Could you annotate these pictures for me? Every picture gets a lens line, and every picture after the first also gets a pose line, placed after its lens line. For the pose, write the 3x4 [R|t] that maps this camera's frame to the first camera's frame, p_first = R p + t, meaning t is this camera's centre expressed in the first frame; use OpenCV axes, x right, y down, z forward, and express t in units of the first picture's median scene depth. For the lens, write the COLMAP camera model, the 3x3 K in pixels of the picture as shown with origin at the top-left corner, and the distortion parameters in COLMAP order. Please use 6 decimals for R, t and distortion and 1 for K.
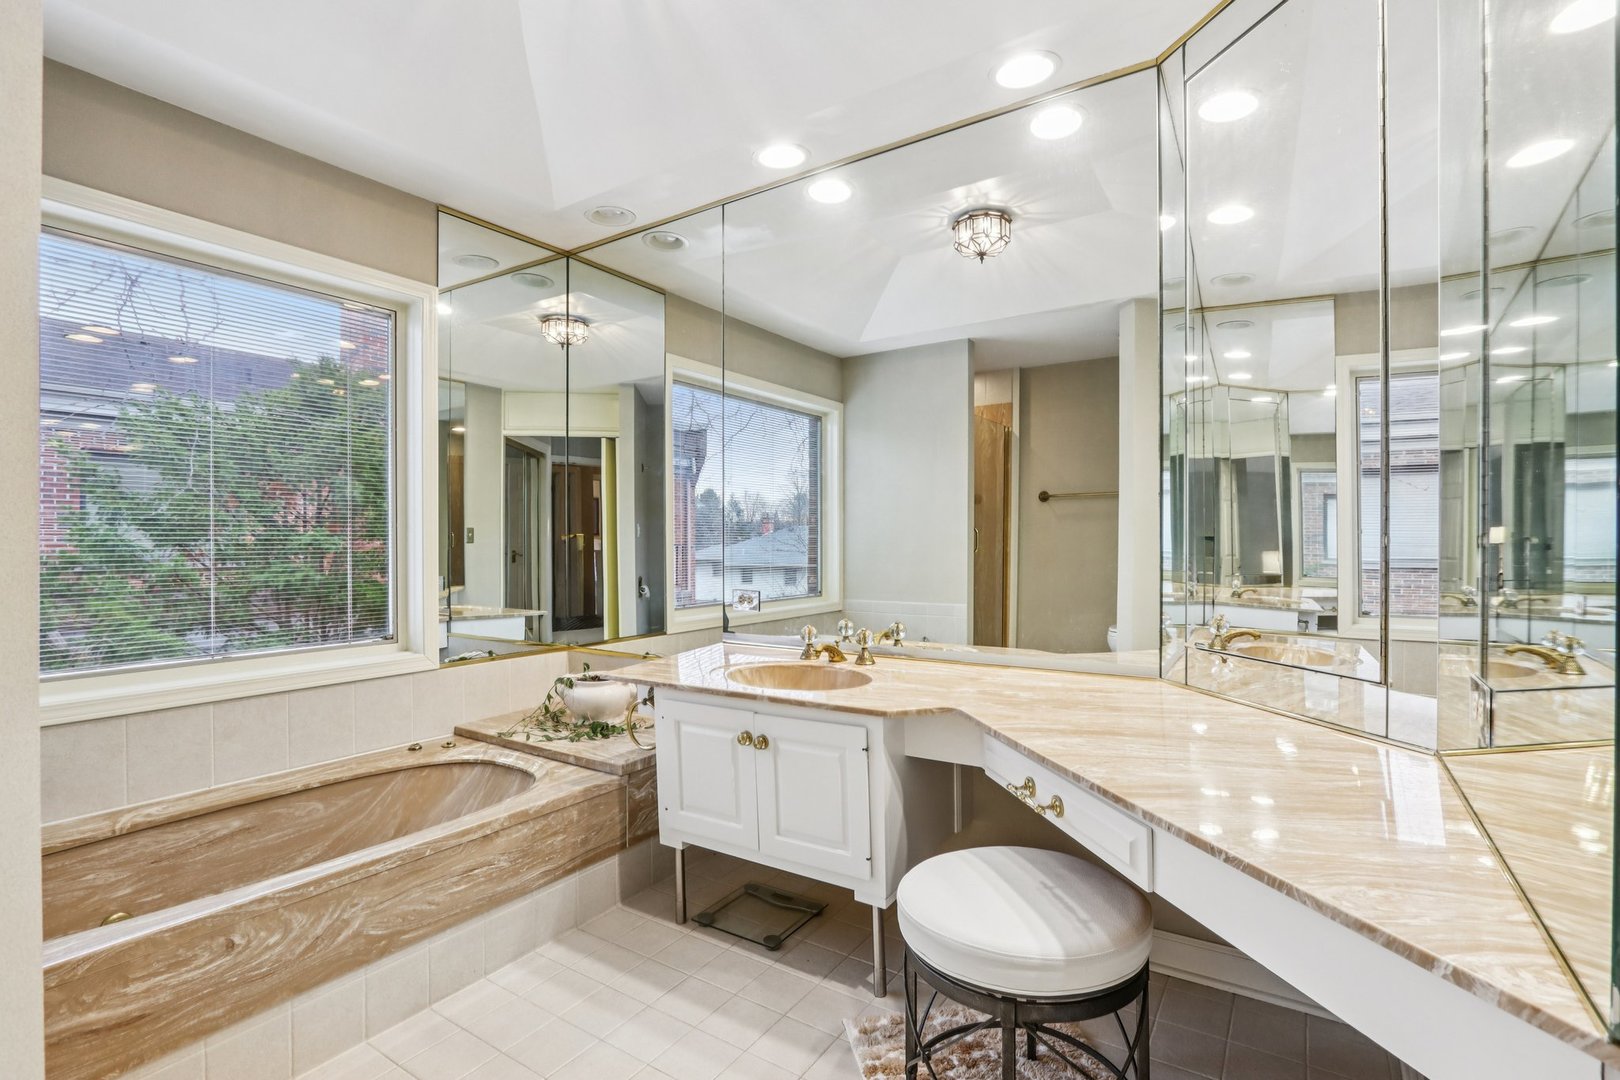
lens RADIAL K [[756.0, 0, 797.1], [0, 756.0, 544.5], [0, 0, 1]] dist [-0.025046, 0.004166]
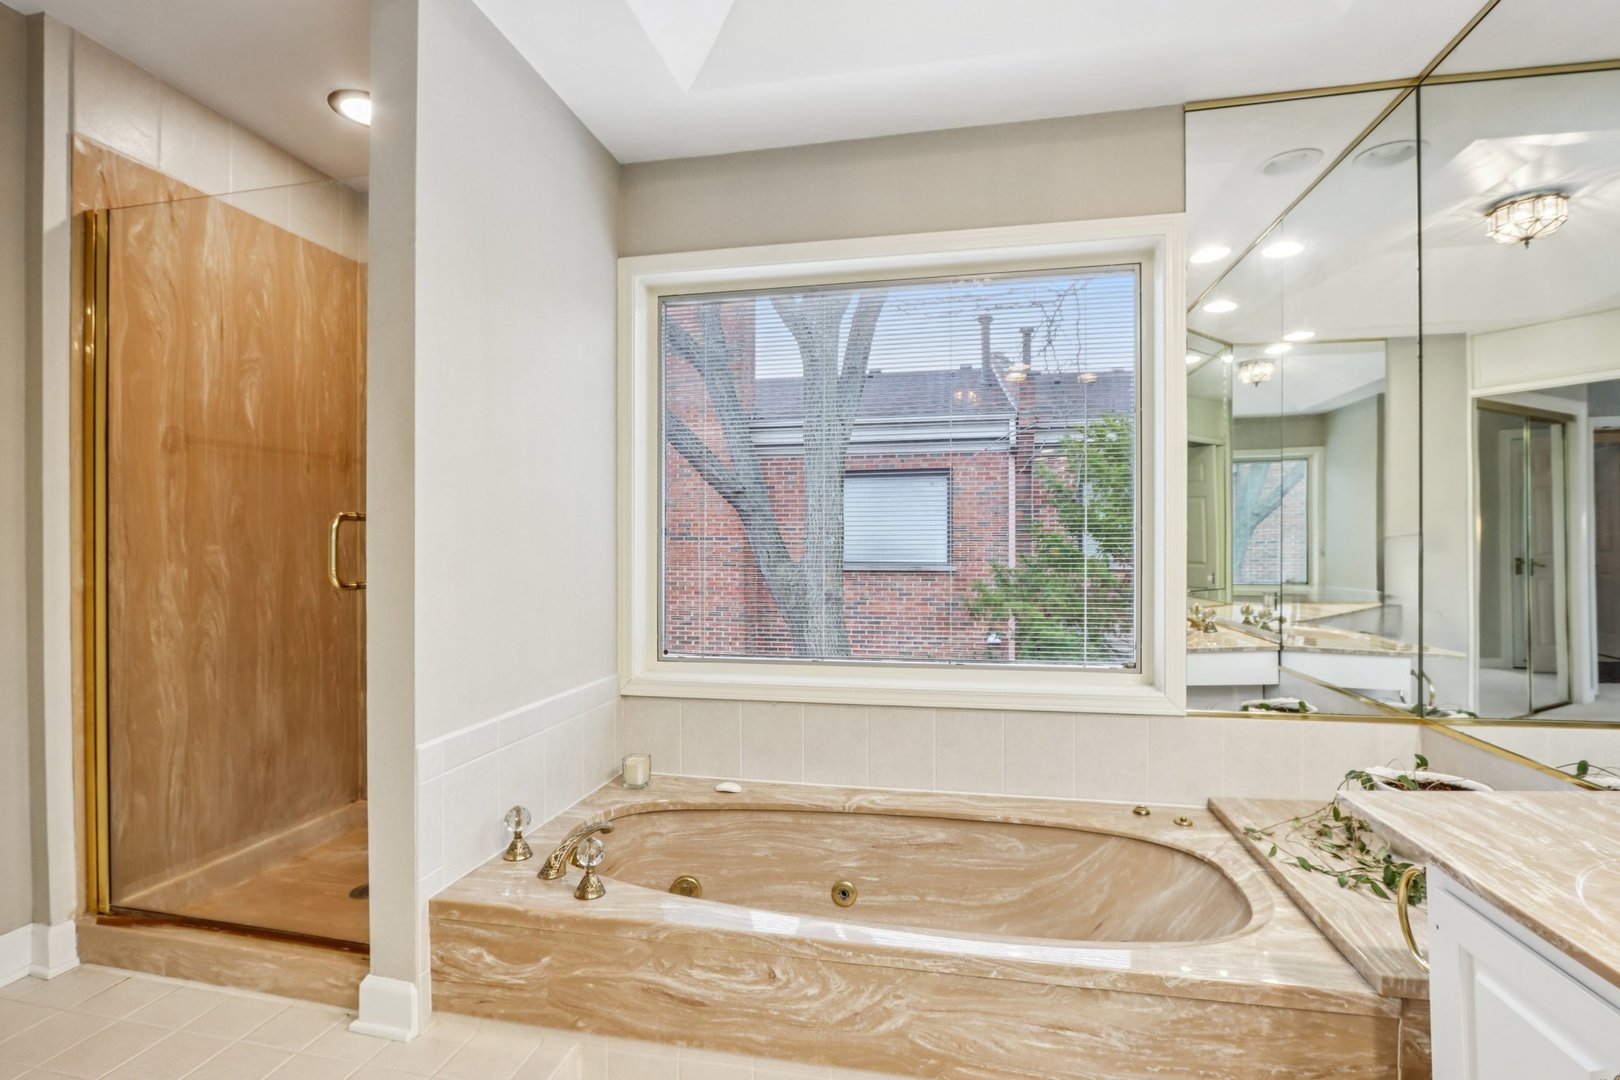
lens RADIAL K [[756.0, 0, 820.3], [0, 756.0, 545.6], [0, 0, 1]] dist [-0.025046, 0.004166]
pose [[0.386604, 0.002195, -0.922243, 0.095168], [-0.001644, 0.999997, 0.001691, -0.008040], [0.922244, 0.000862, 0.386607, 0.450115]]
